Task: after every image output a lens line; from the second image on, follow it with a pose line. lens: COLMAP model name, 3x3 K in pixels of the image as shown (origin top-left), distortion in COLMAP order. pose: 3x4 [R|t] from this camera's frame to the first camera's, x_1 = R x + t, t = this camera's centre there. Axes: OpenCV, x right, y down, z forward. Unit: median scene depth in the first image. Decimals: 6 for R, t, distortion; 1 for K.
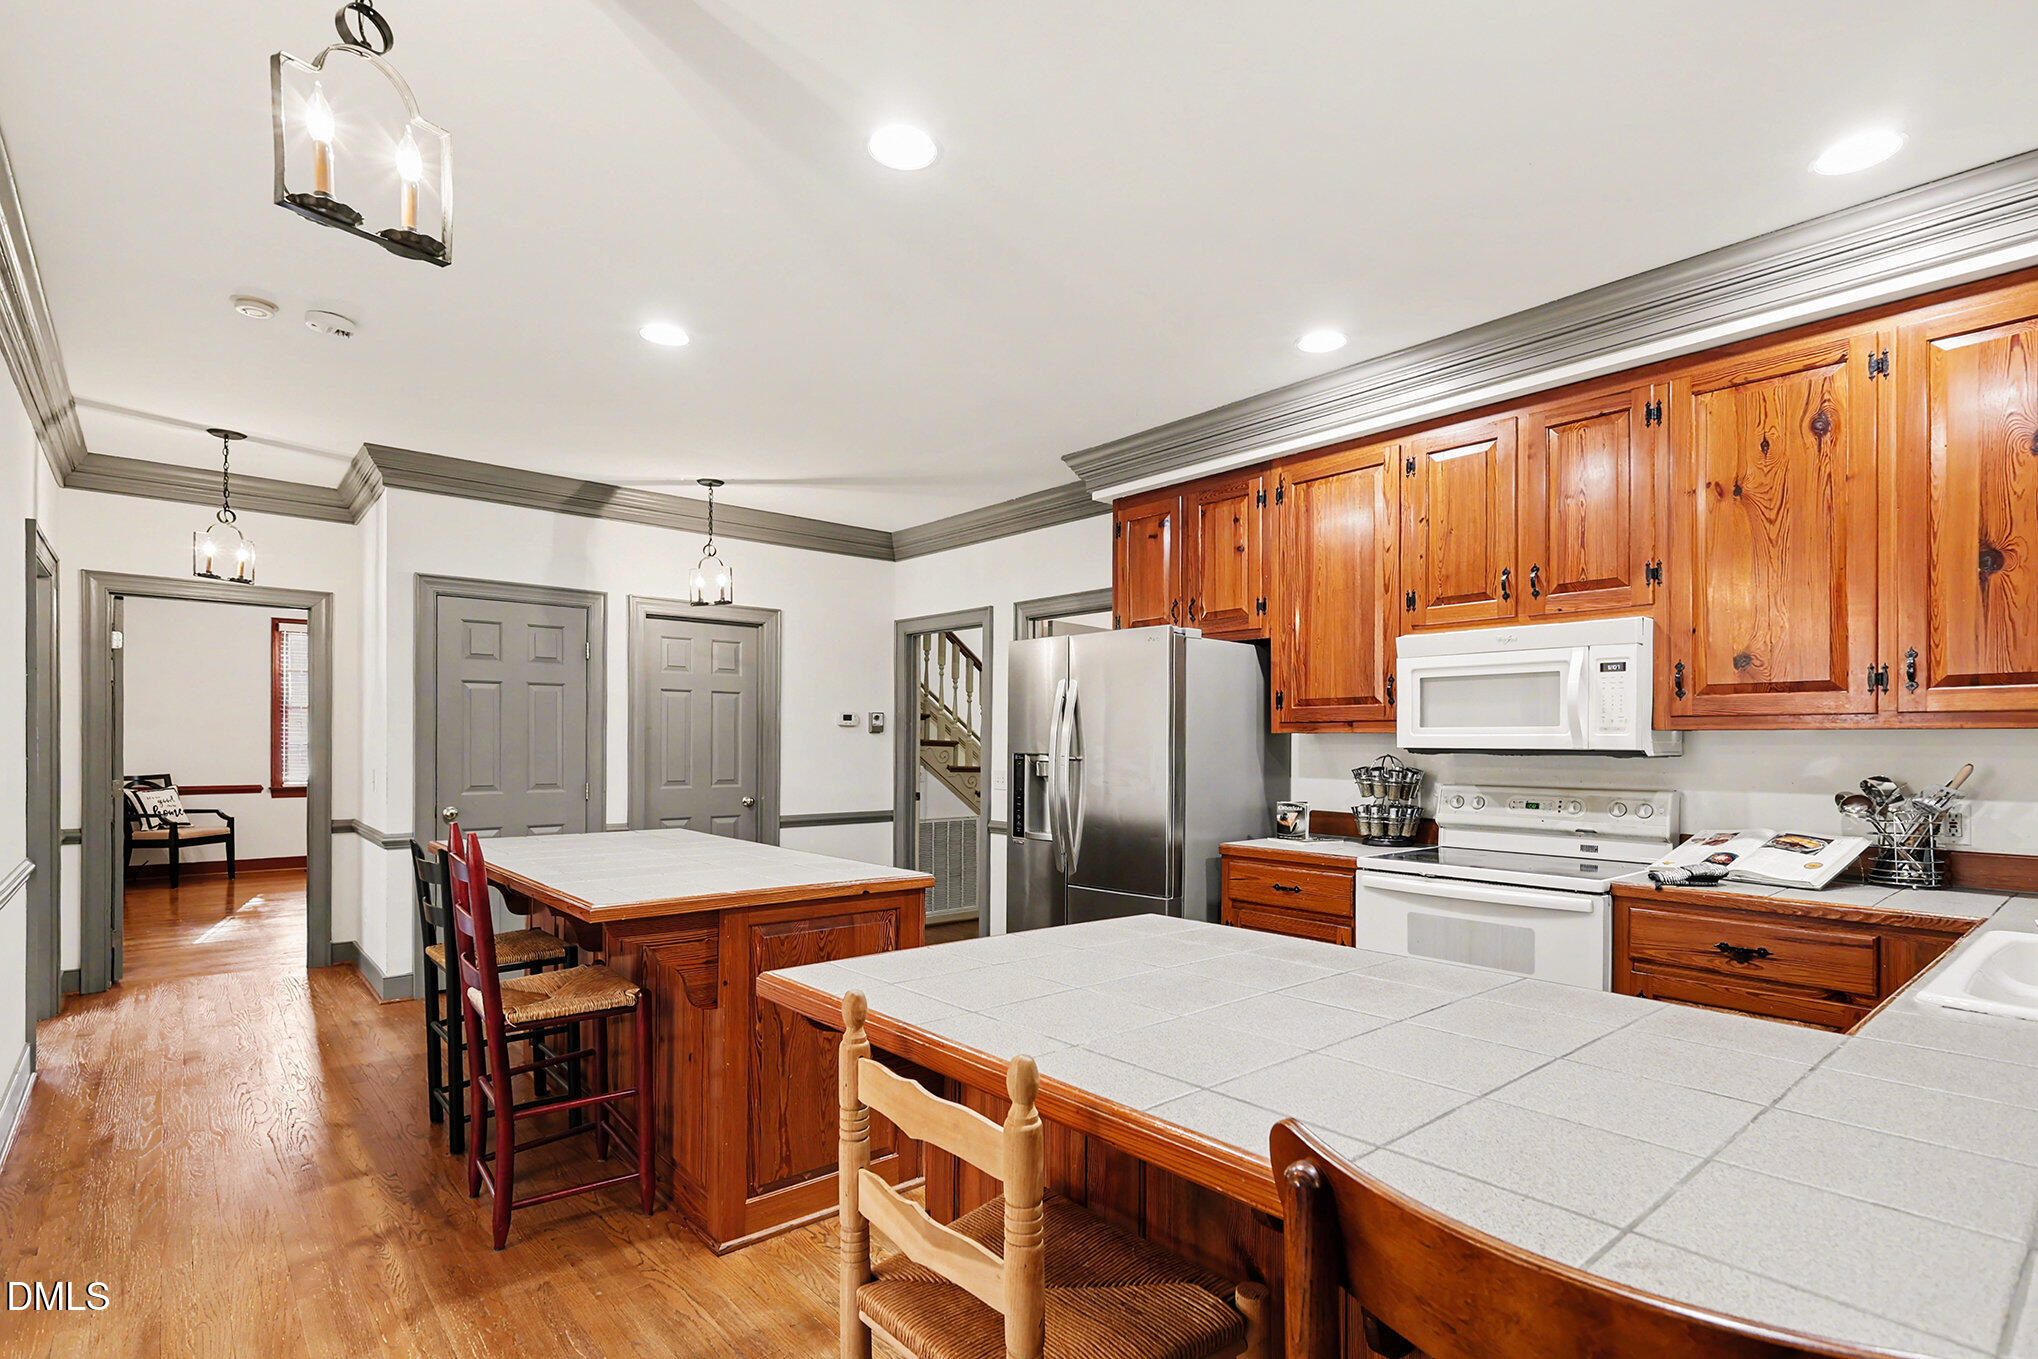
lens RADIAL K [[974.8, 0, 989.0], [0, 974.8, 728.2], [0, 0, 1]] dist [-0.001836, 0.000063]
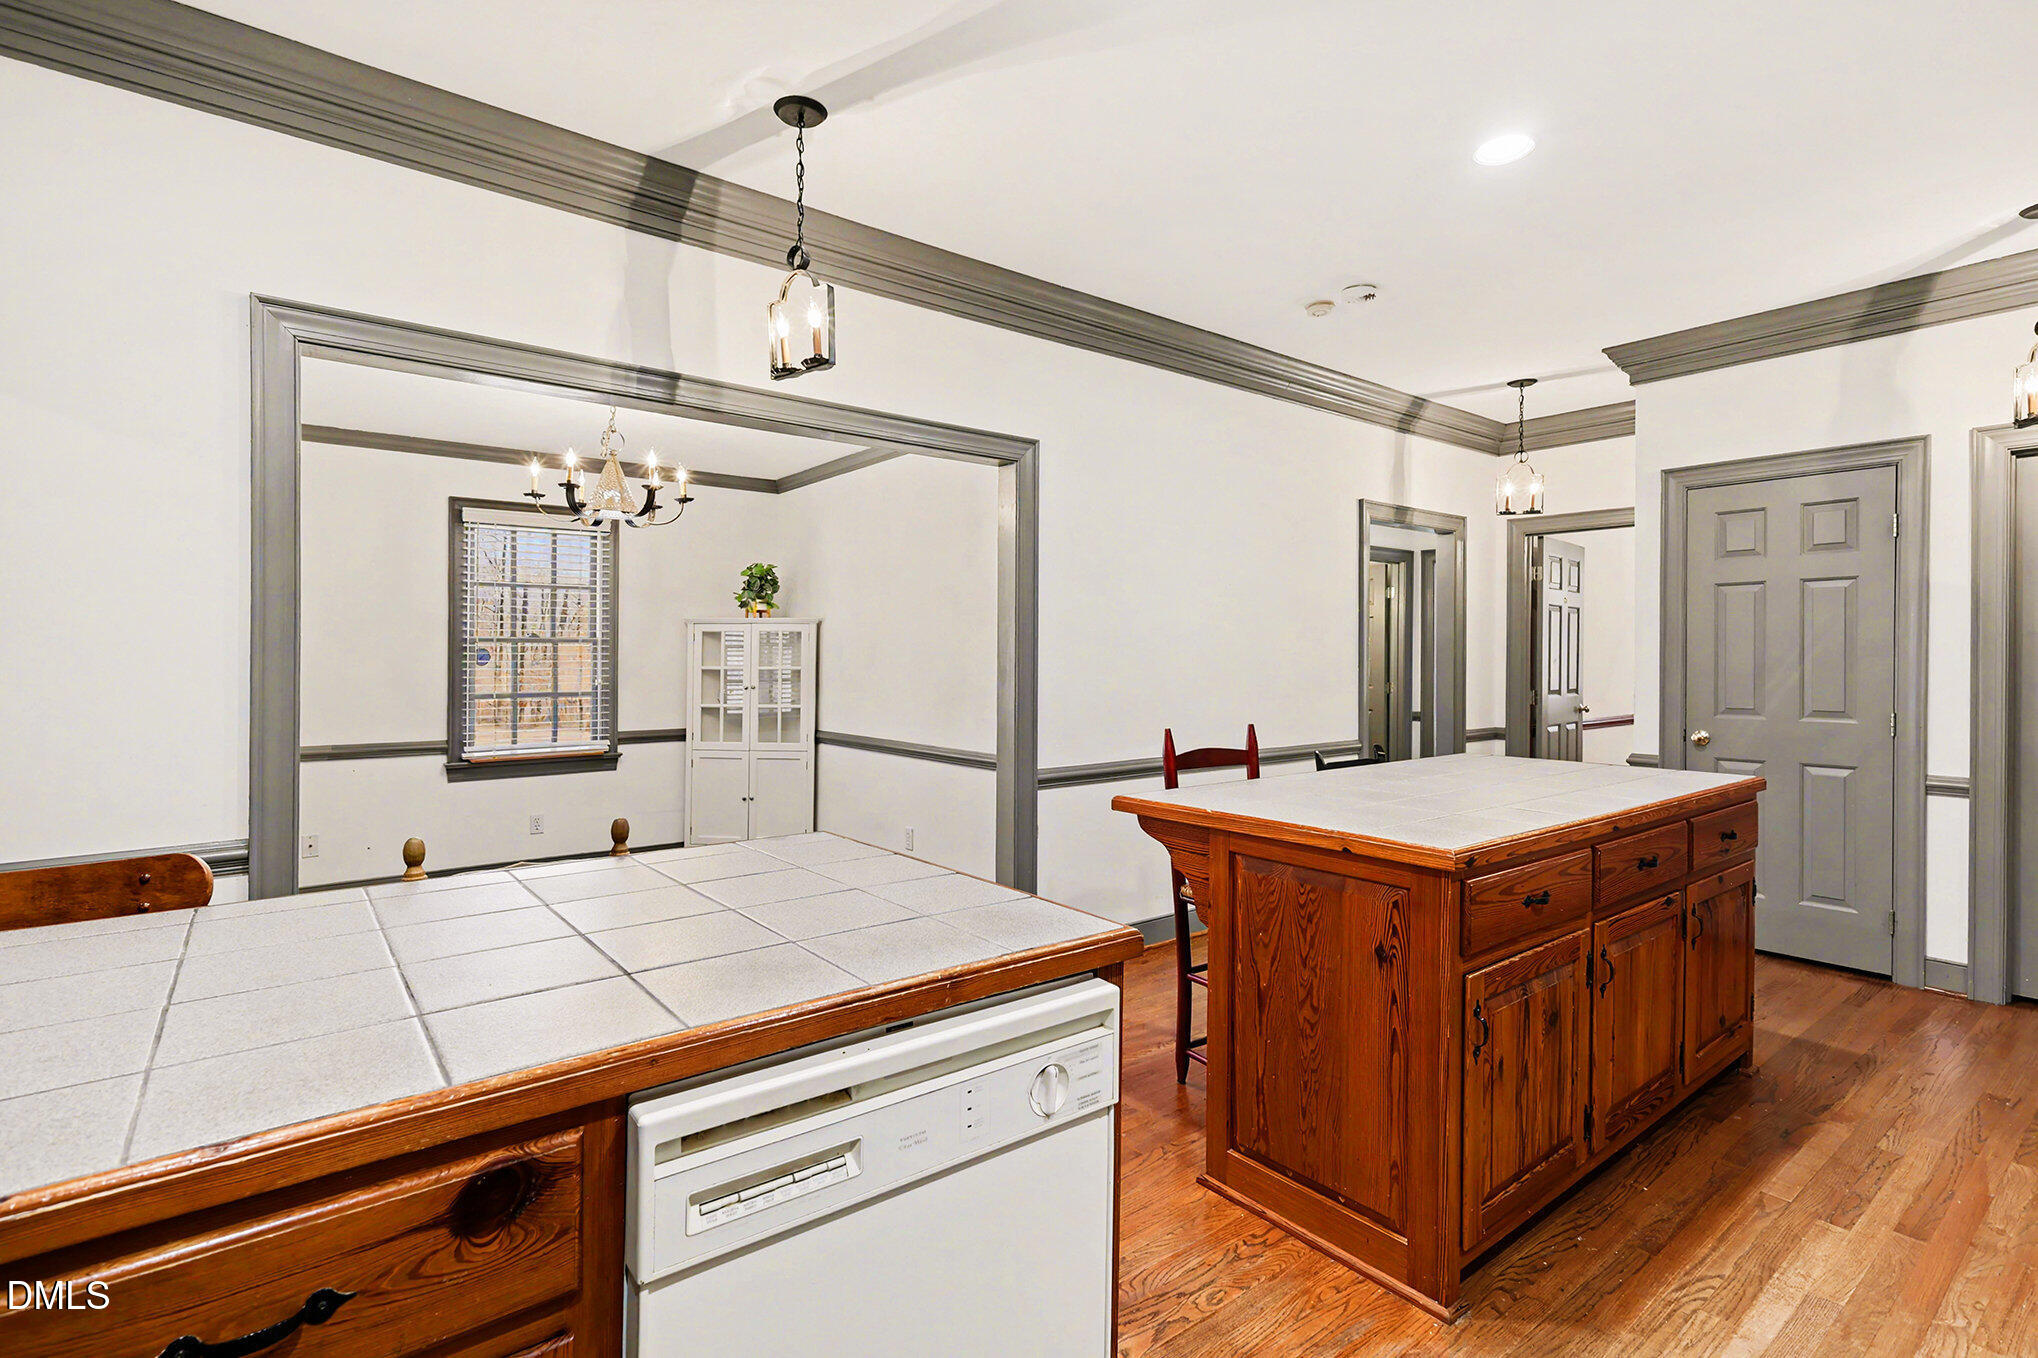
lens RADIAL K [[974.8, 0, 1017.8], [0, 974.8, 674.9], [0, 0, 1]] dist [-0.001836, 0.000063]
pose [[-0.034343, 0.011635, -0.999342, 0.367855], [0.013672, 0.999844, 0.011171, 0.013600], [0.999317, -0.013279, -0.034497, 0.459861]]
